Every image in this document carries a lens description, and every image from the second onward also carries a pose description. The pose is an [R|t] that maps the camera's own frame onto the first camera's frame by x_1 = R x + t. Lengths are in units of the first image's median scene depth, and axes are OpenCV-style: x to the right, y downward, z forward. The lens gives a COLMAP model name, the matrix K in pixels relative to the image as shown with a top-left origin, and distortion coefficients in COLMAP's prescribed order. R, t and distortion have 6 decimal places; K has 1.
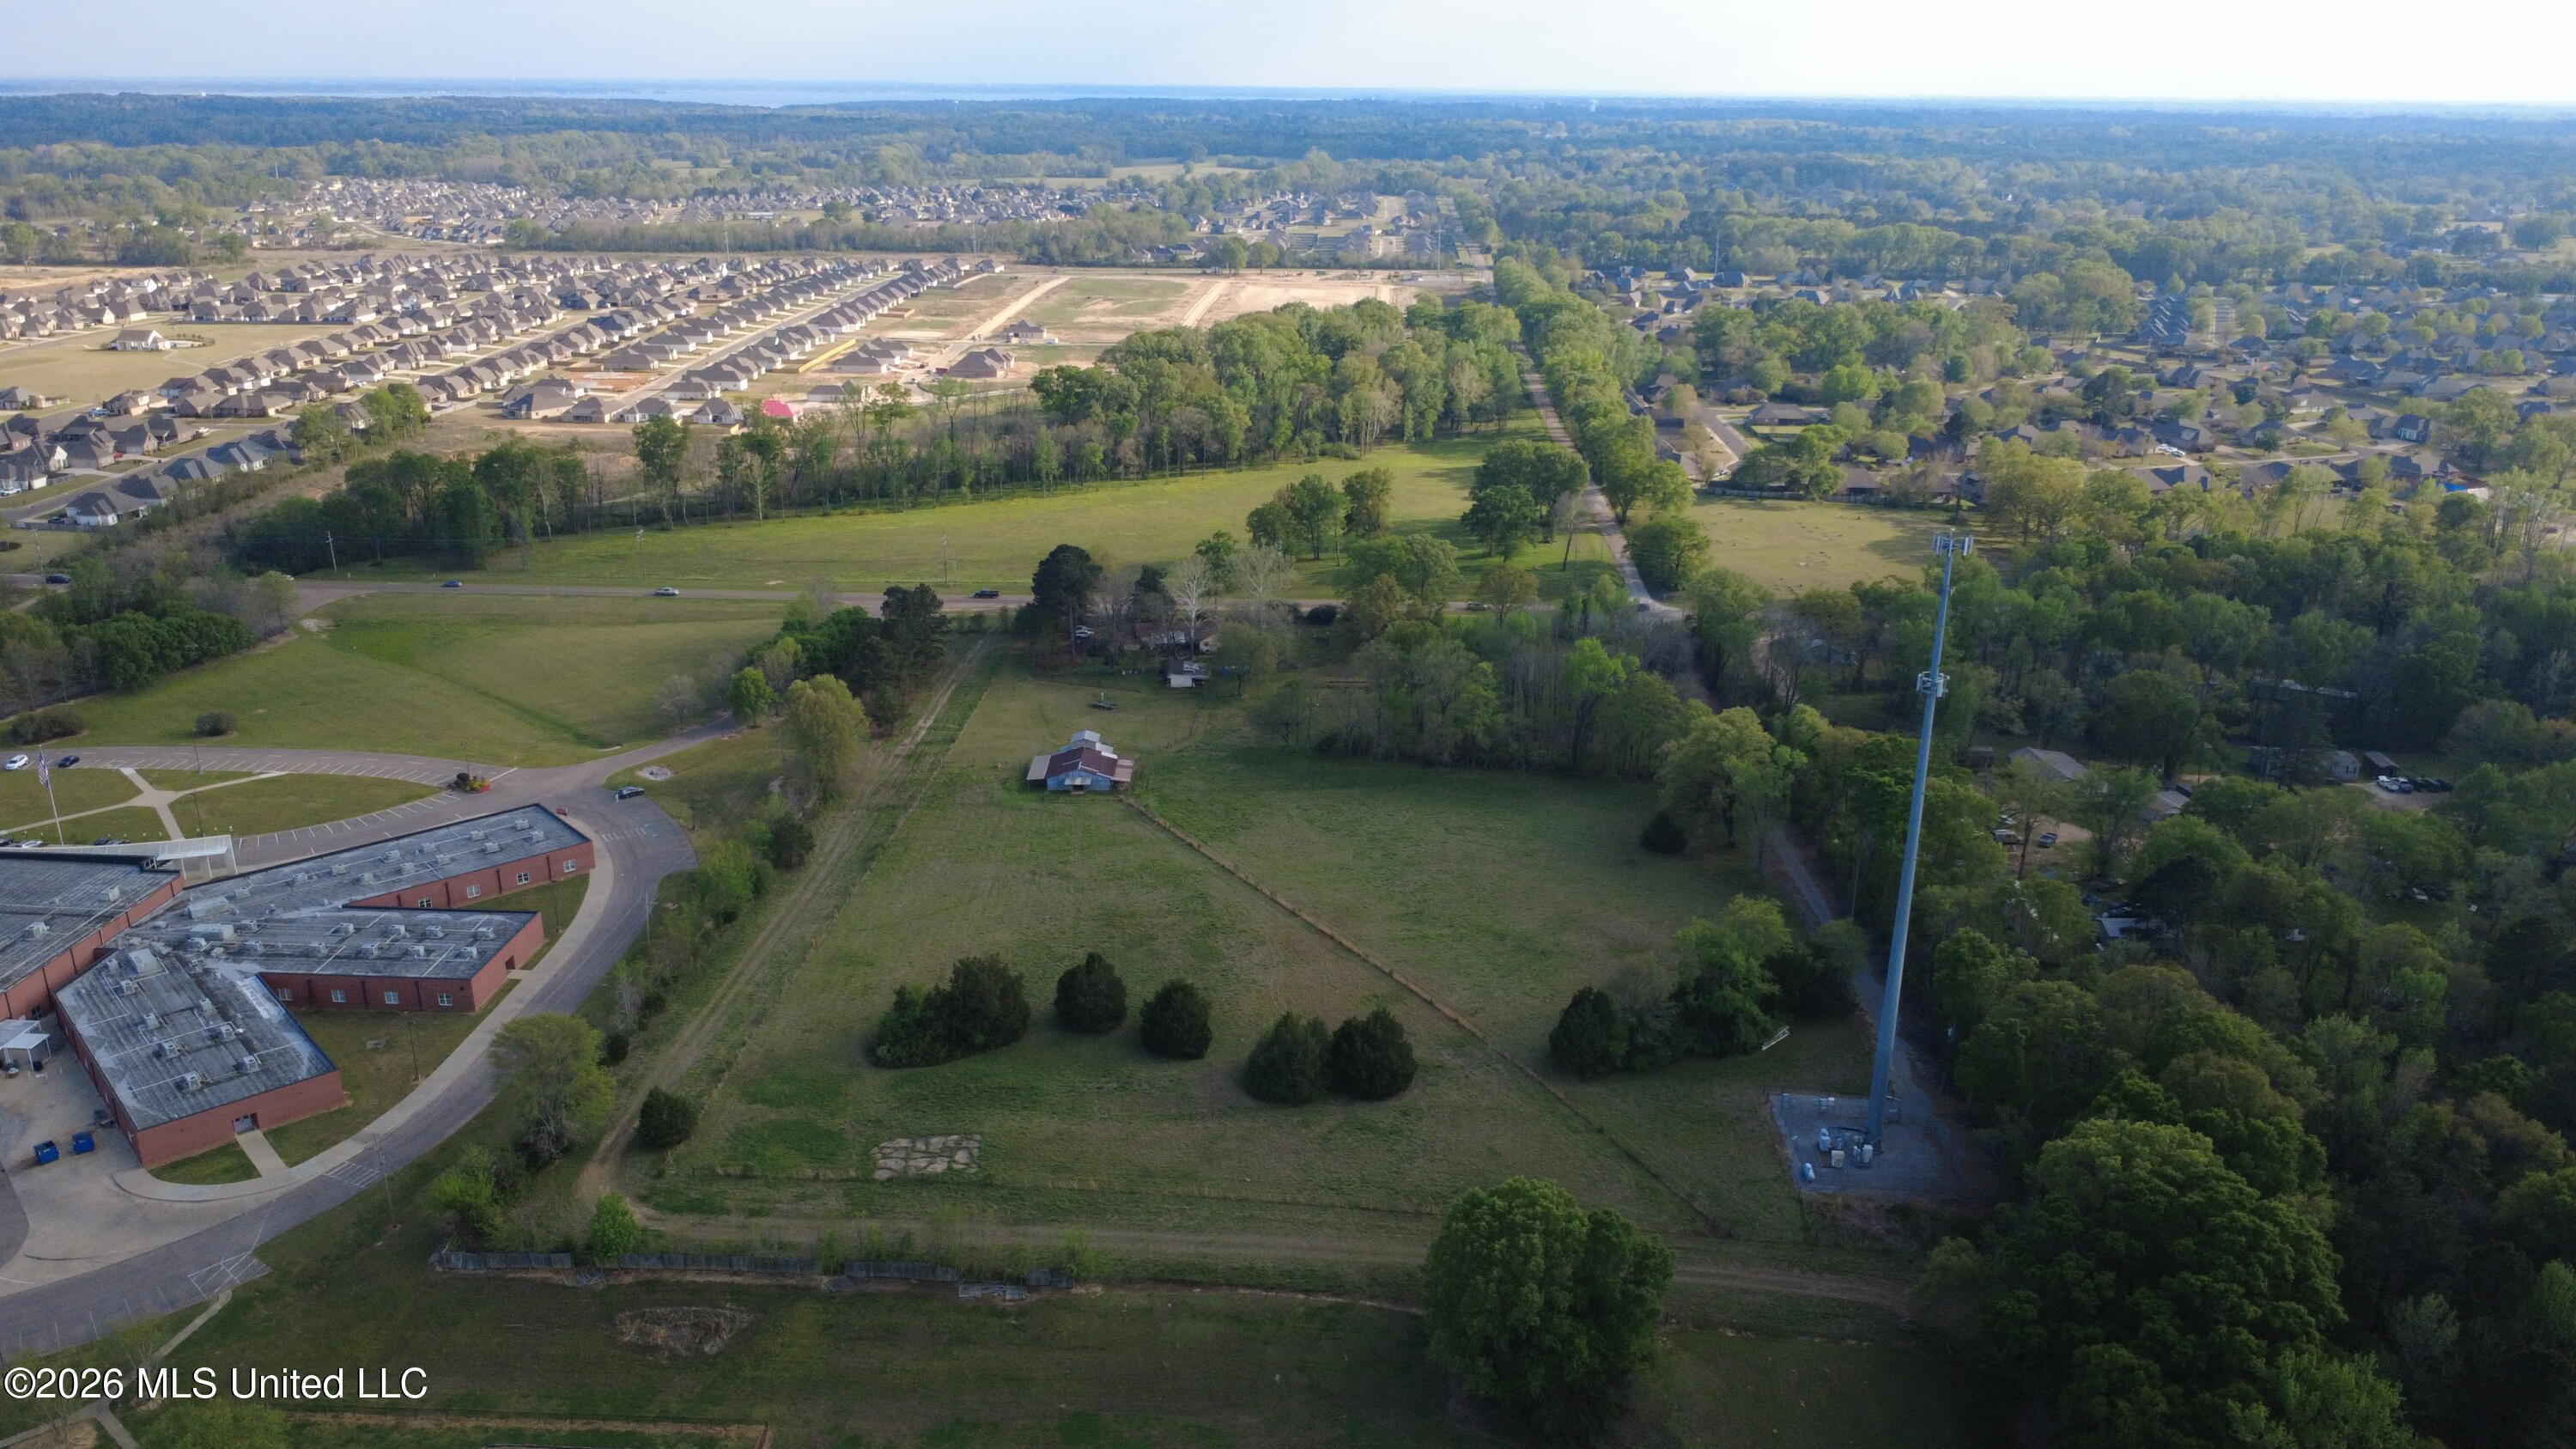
lens RADIAL K [[1877.8, 0, 1288.0], [0, 1877.8, 724.5], [0, 0, 1]] dist [-0.000255, -0.001646]
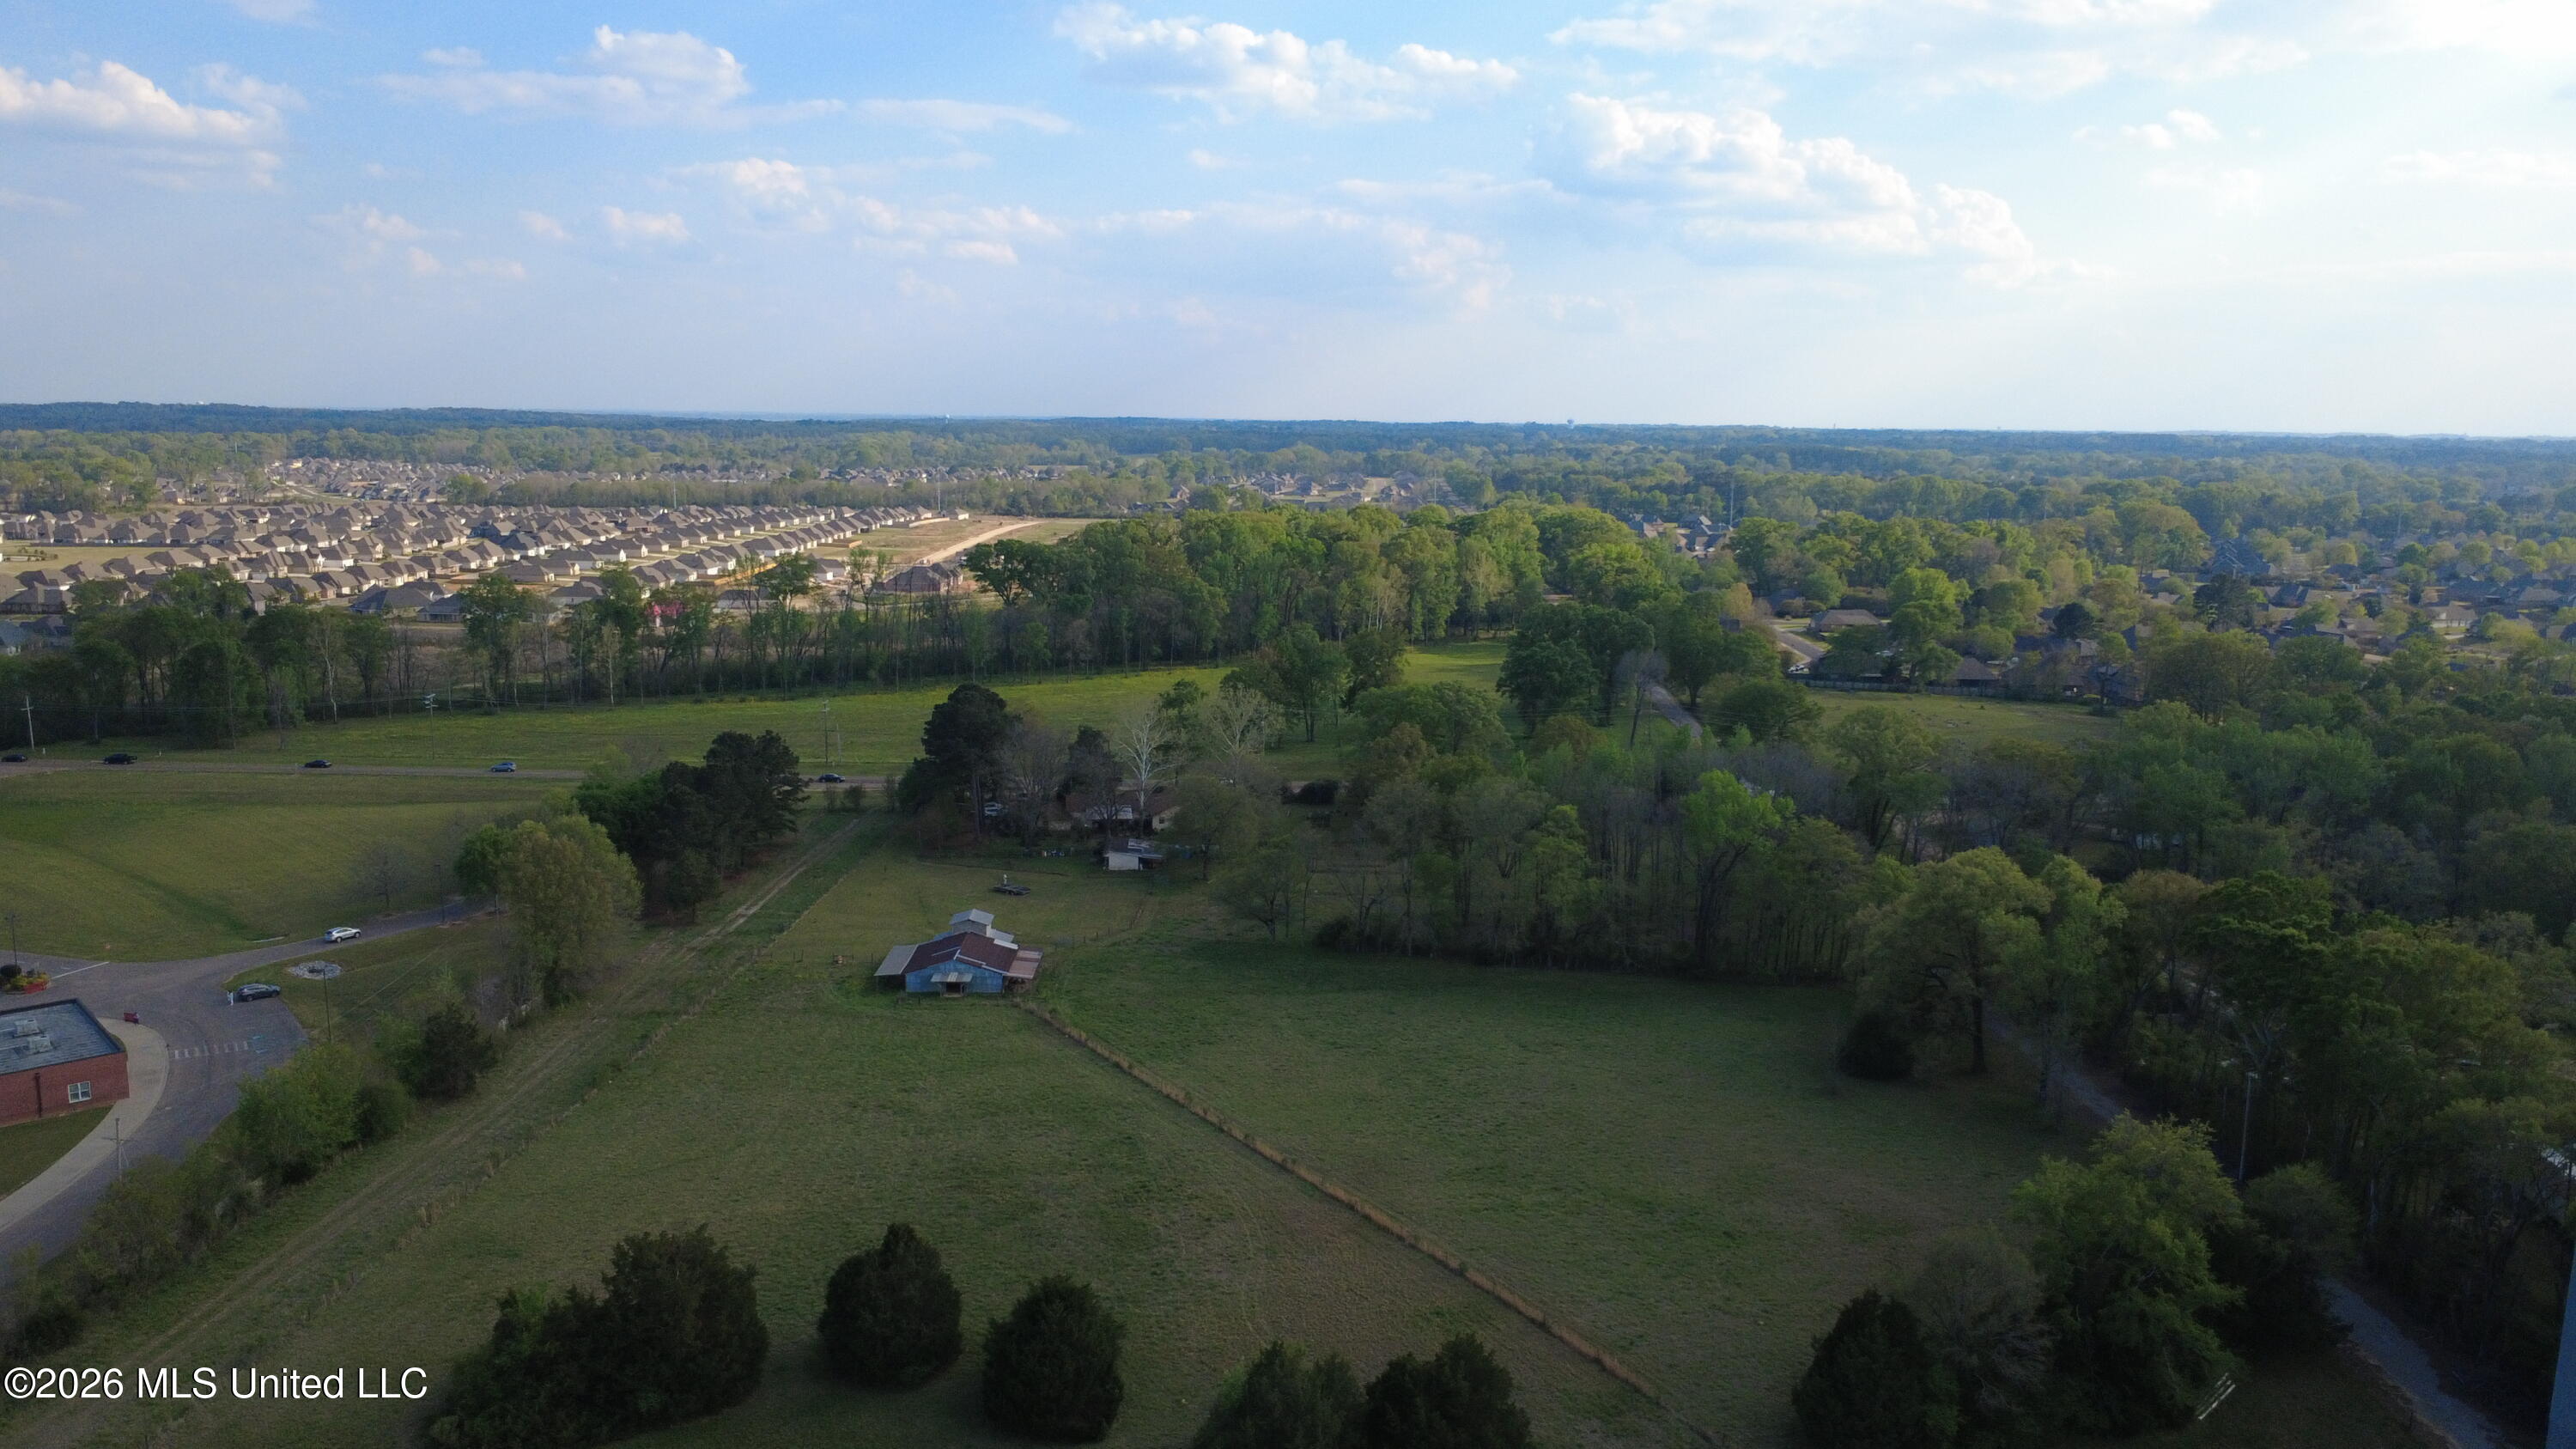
lens RADIAL K [[1877.8, 0, 1288.0], [0, 1877.8, 724.5], [0, 0, 1]] dist [-0.000255, -0.001646]
pose [[0.999967, 0.001797, 0.007972, -0.000336], [-0.000433, 0.985813, -0.167847, 0.032800], [-0.008161, 0.167838, 0.985781, 0.210857]]
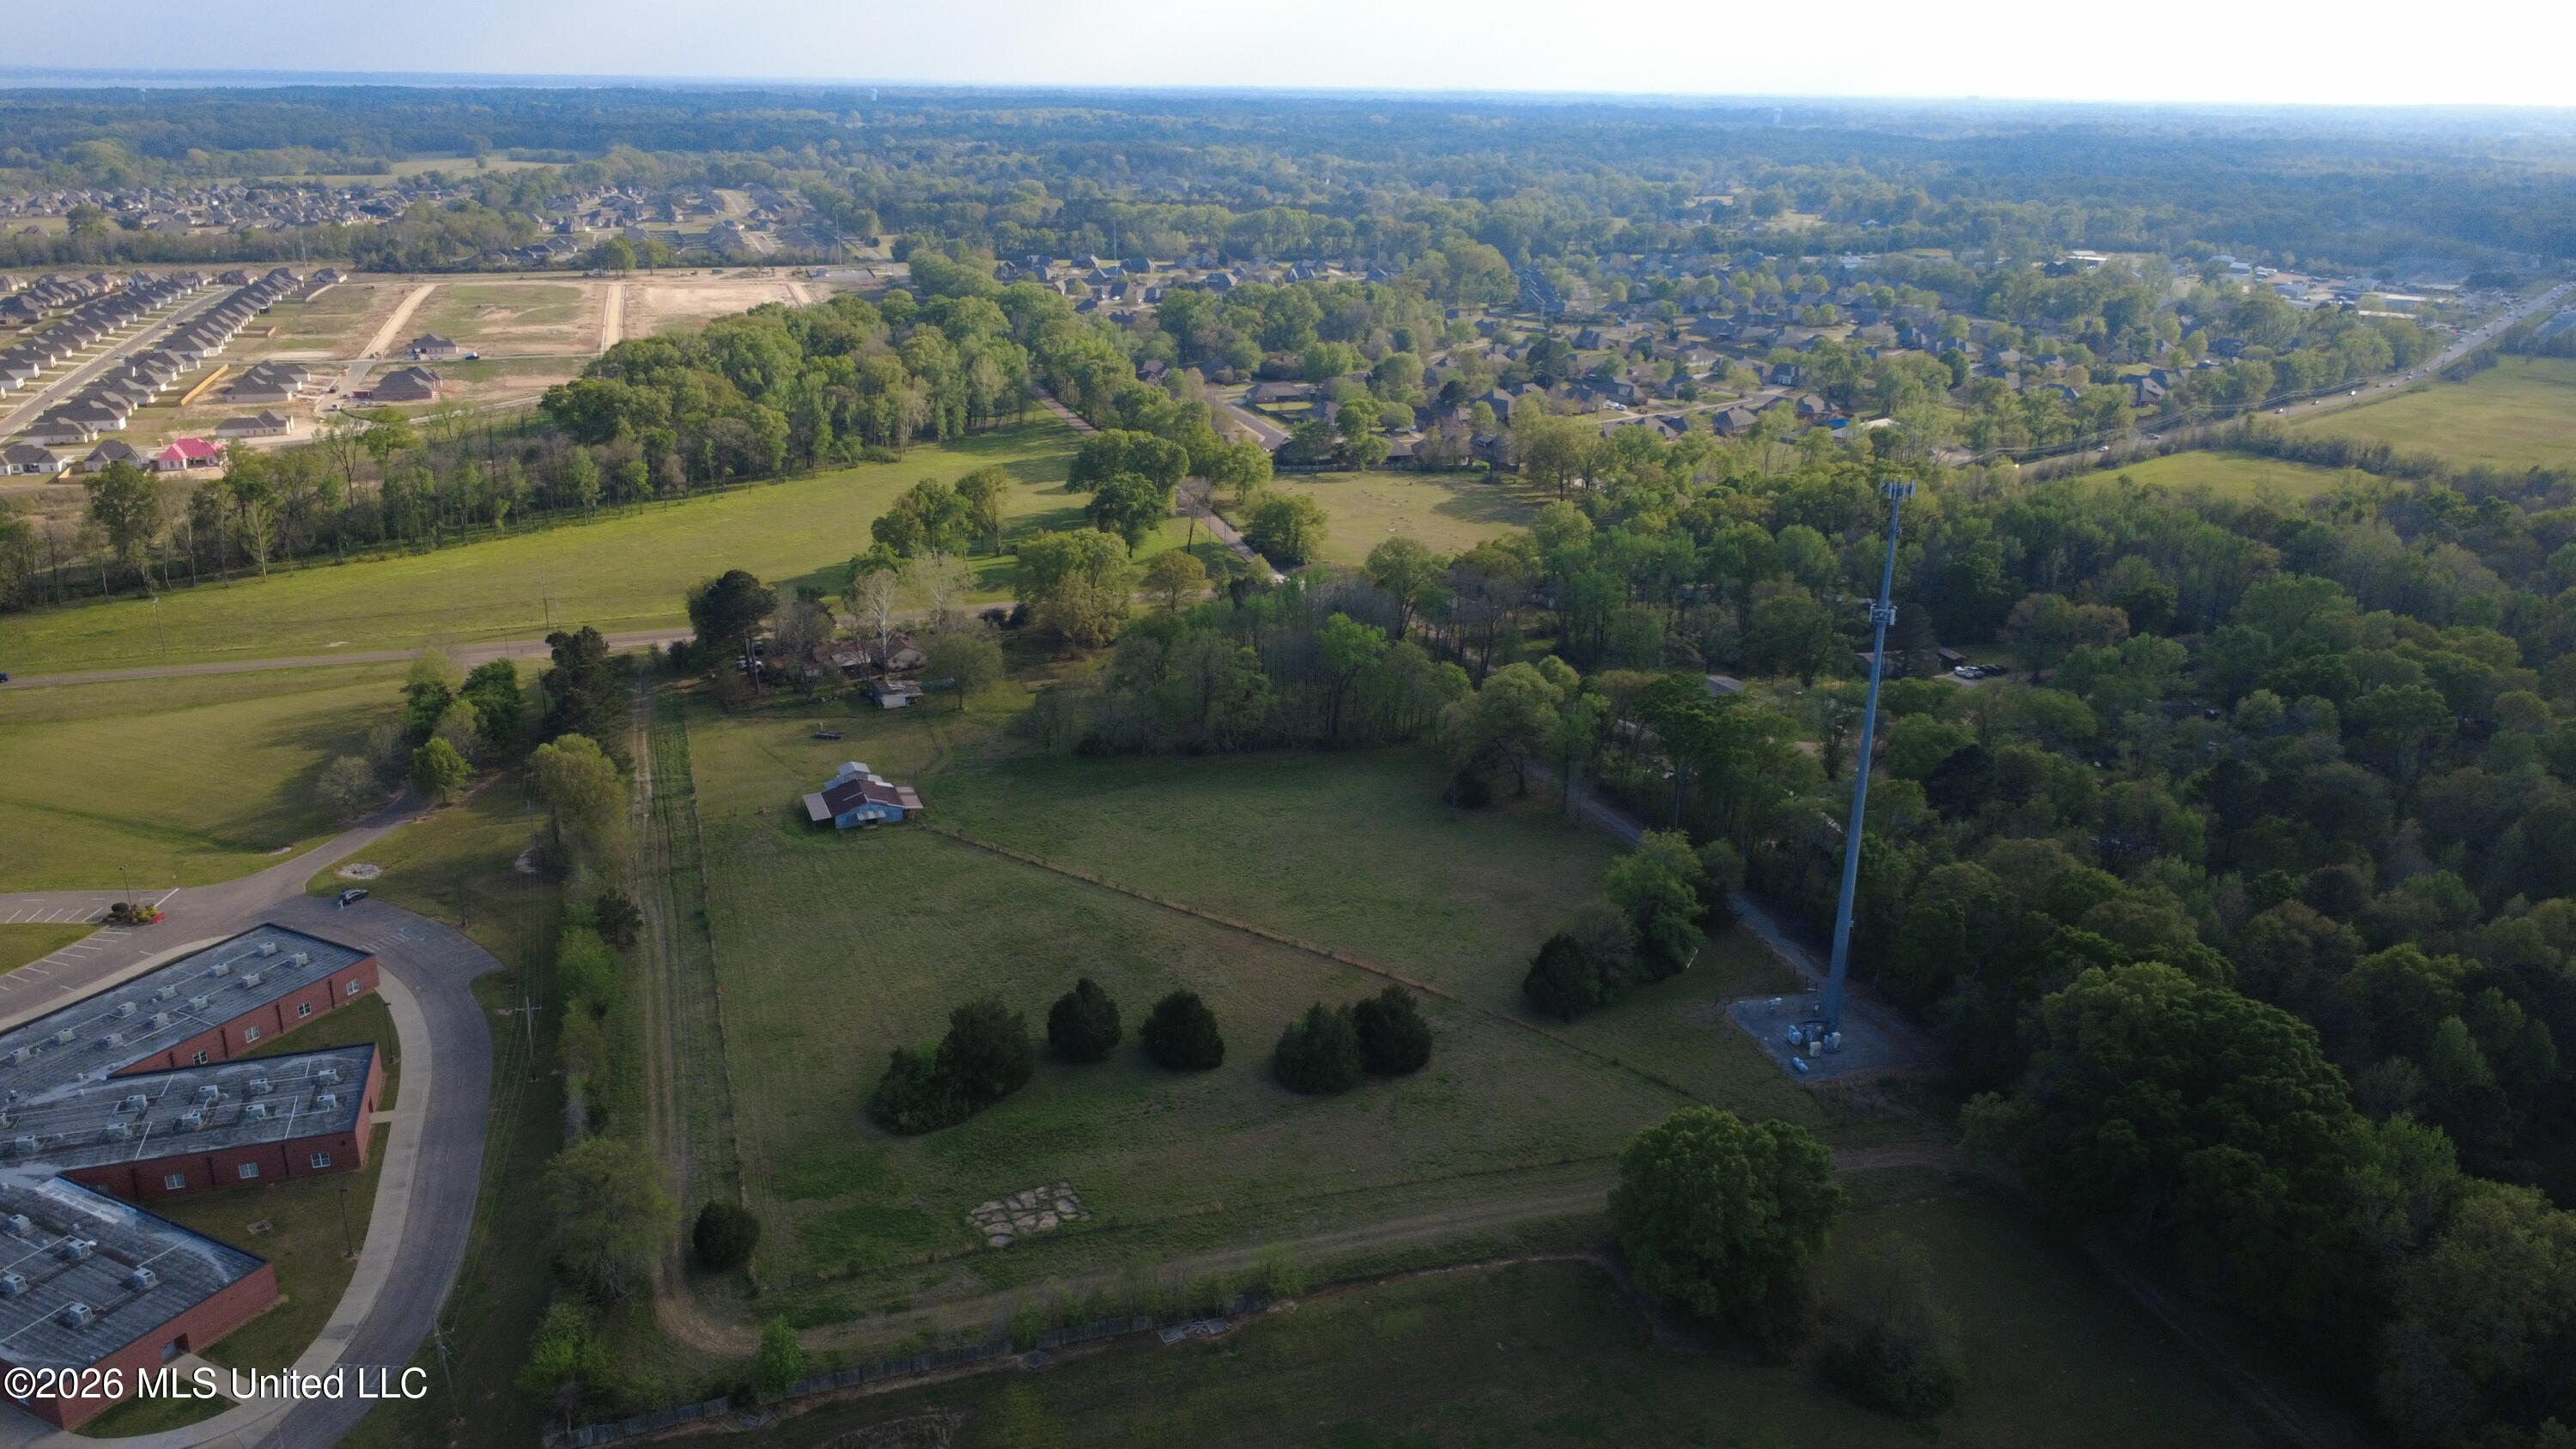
lens RADIAL K [[1877.8, 0, 1288.0], [0, 1877.8, 724.5], [0, 0, 1]] dist [-0.000255, -0.001646]
pose [[0.931130, -0.115013, 0.346076, -0.146842], [0.113175, 0.993246, 0.025589, -0.009465], [-0.346681, 0.015340, 0.937858, 0.026026]]
